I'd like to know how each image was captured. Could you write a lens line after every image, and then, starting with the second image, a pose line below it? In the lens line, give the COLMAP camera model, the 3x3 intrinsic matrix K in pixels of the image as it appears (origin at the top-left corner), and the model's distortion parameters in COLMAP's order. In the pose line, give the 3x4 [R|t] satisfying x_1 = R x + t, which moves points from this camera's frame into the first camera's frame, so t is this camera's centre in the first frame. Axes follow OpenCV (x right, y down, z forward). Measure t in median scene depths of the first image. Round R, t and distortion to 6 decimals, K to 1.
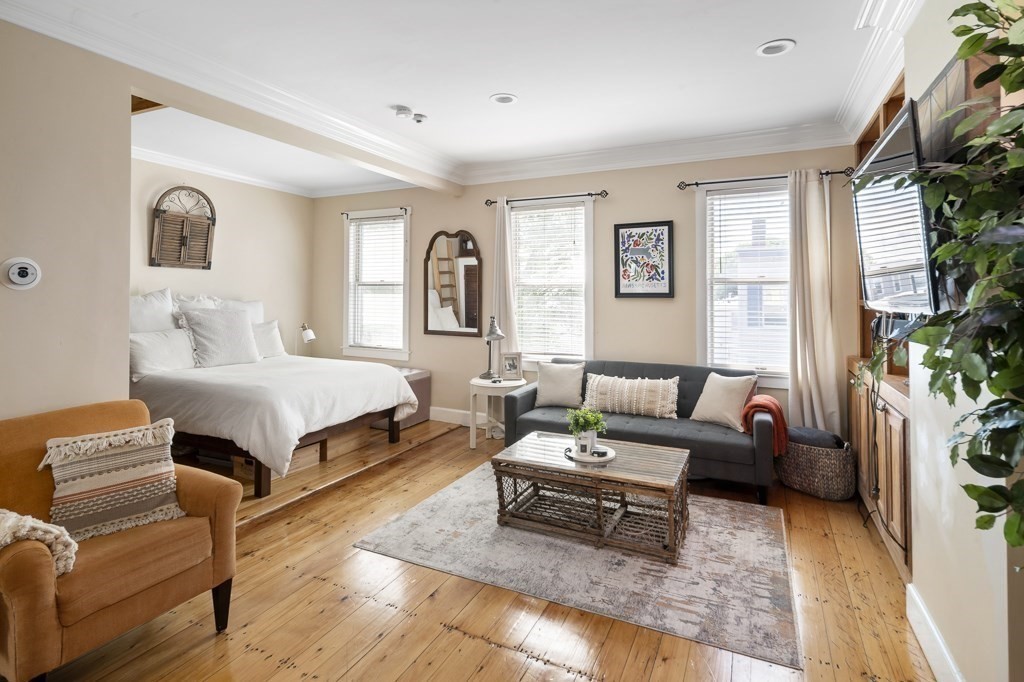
lens RADIAL K [[510.0, 0, 517.4], [0, 510.0, 284.7], [0, 0, 1]] dist [0.006209, -0.001733]
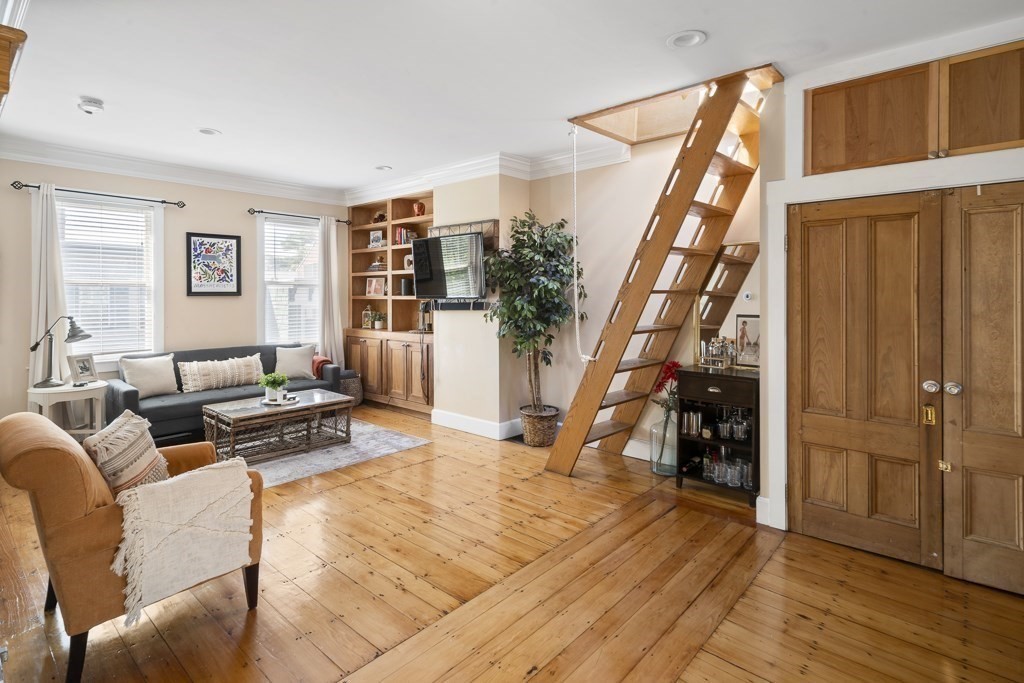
lens RADIAL K [[510.0, 0, 516.5], [0, 510.0, 296.6], [0, 0, 1]] dist [0.006209, -0.001733]
pose [[0.279028, -0.008397, 0.960246, -0.795880], [-0.018105, 0.999738, 0.014003, -0.003071], [-0.960112, -0.021292, 0.278802, -0.038343]]
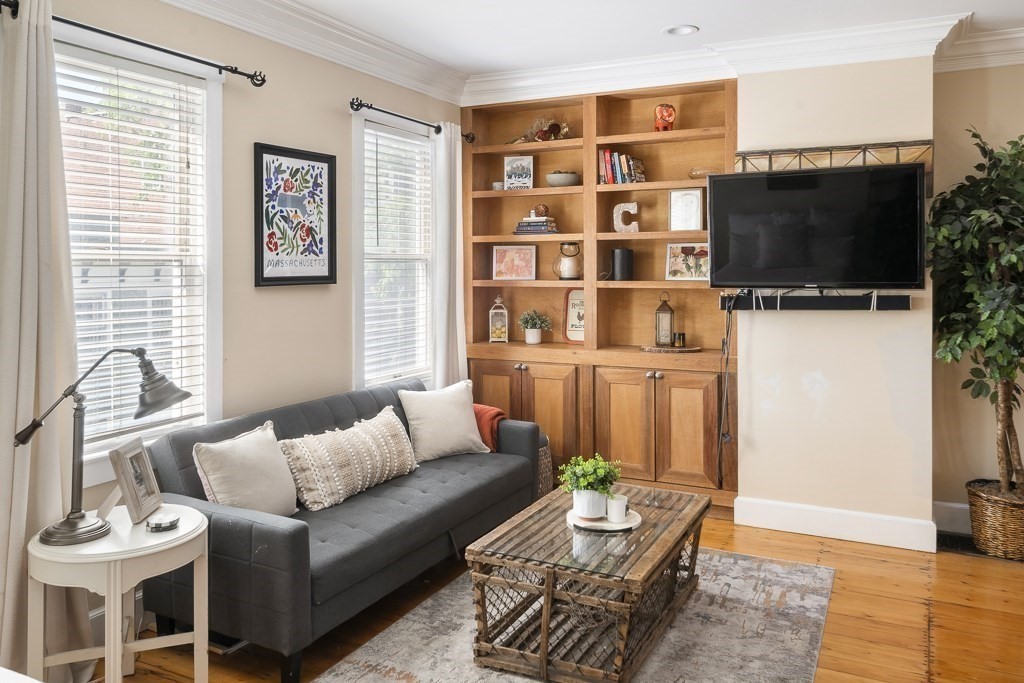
lens RADIAL K [[774.2, 0, 520.0], [0, 774.2, 268.3], [0, 0, 1]] dist [0.016574, -0.005515]
pose [[0.019625, -0.008304, 0.999773, -0.651232], [-0.018554, 0.999790, 0.008669, -0.005030], [-0.999635, -0.018720, 0.019467, 0.812064]]
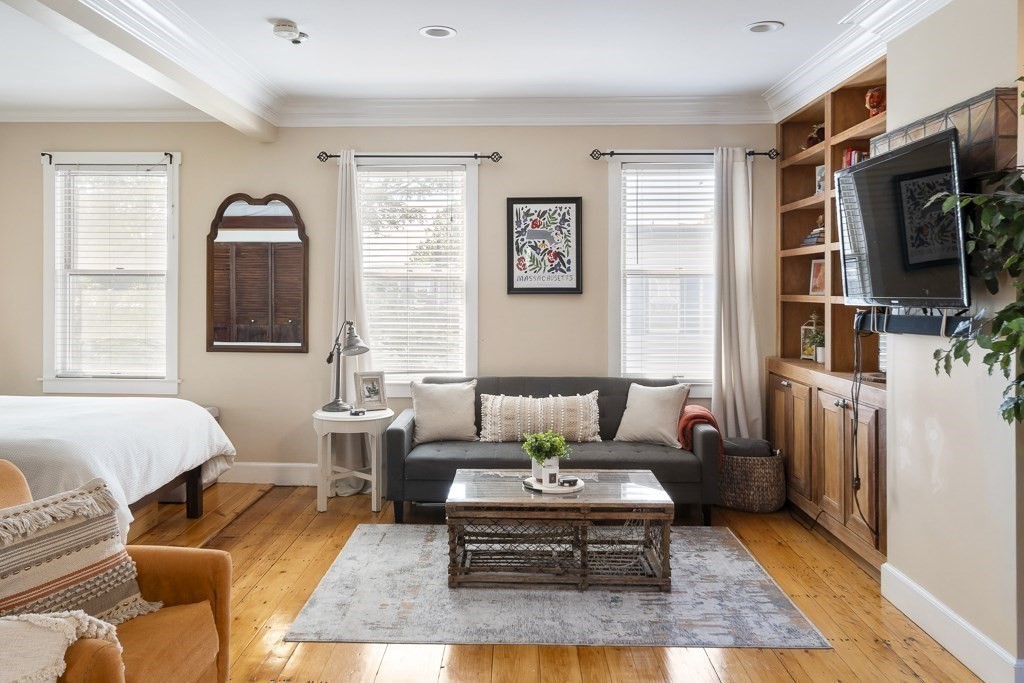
lens RADIAL K [[801.2, 0, 504.5], [0, 801.2, 287.3], [0, 0, 1]] dist [0.007365, 0.002151]
pose [[0.914152, -0.002441, 0.405364, -0.334616], [-0.005736, 0.999804, 0.018955, -0.008326], [-0.405331, -0.019653, 0.913959, -0.103724]]
